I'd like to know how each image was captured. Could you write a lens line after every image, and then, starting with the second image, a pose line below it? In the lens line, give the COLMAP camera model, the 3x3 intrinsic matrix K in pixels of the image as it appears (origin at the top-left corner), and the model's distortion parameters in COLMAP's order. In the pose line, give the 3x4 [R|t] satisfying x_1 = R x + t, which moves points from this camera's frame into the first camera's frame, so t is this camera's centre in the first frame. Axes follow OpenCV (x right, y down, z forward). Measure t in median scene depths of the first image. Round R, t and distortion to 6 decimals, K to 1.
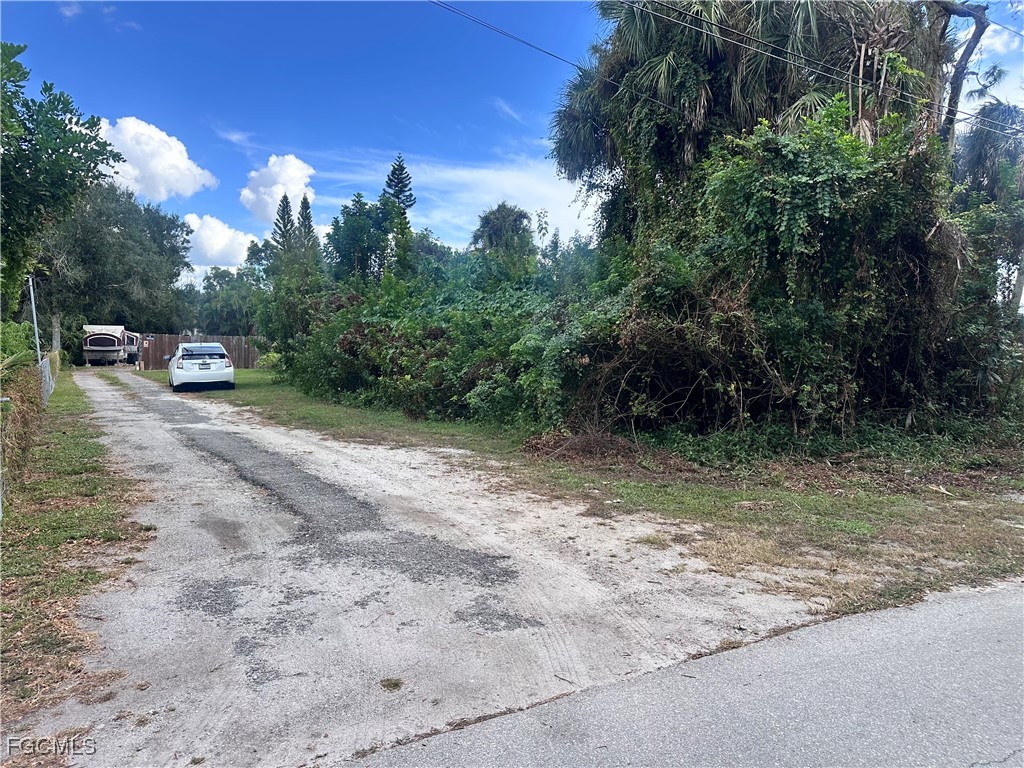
lens RADIAL K [[719.2, 0, 505.7], [0, 719.2, 379.5], [0, 0, 1]] dist [0.098068, -0.128449]
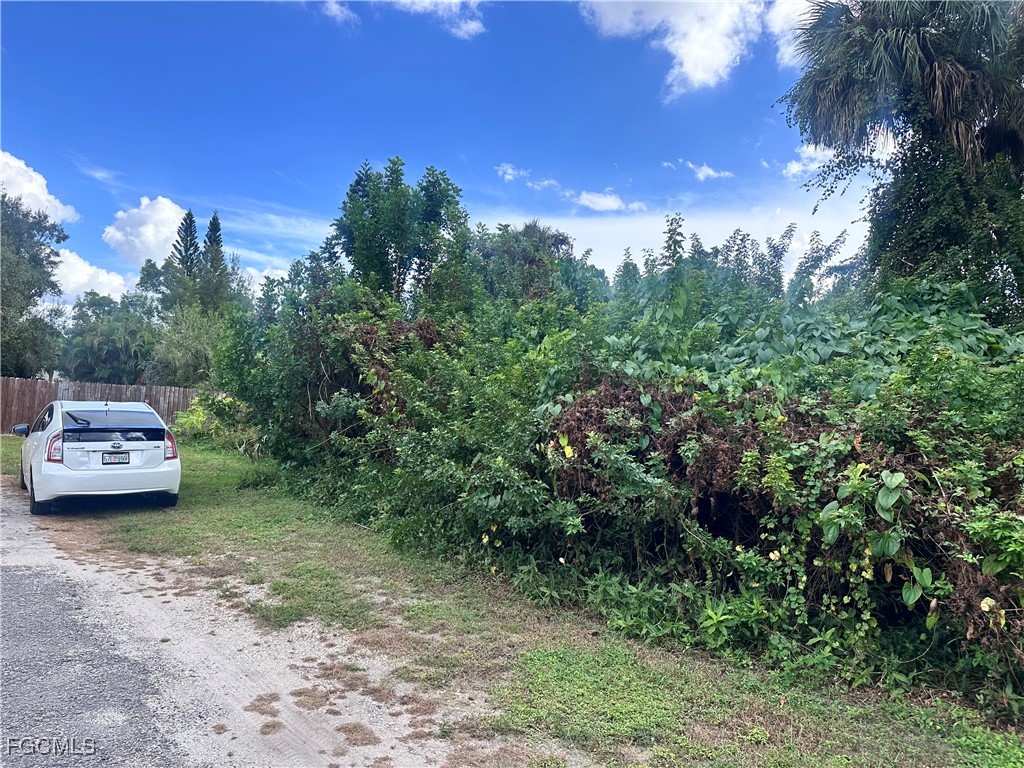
lens RADIAL K [[716.2, 0, 512.0], [0, 716.2, 384.0], [0, 0, 1]] dist [0.101175, -0.125329]
pose [[0.984700, 0.047623, 0.167623, -0.500881], [-0.034515, 0.996176, -0.080261, -0.070207], [-0.170804, 0.073248, 0.982579, 1.028899]]
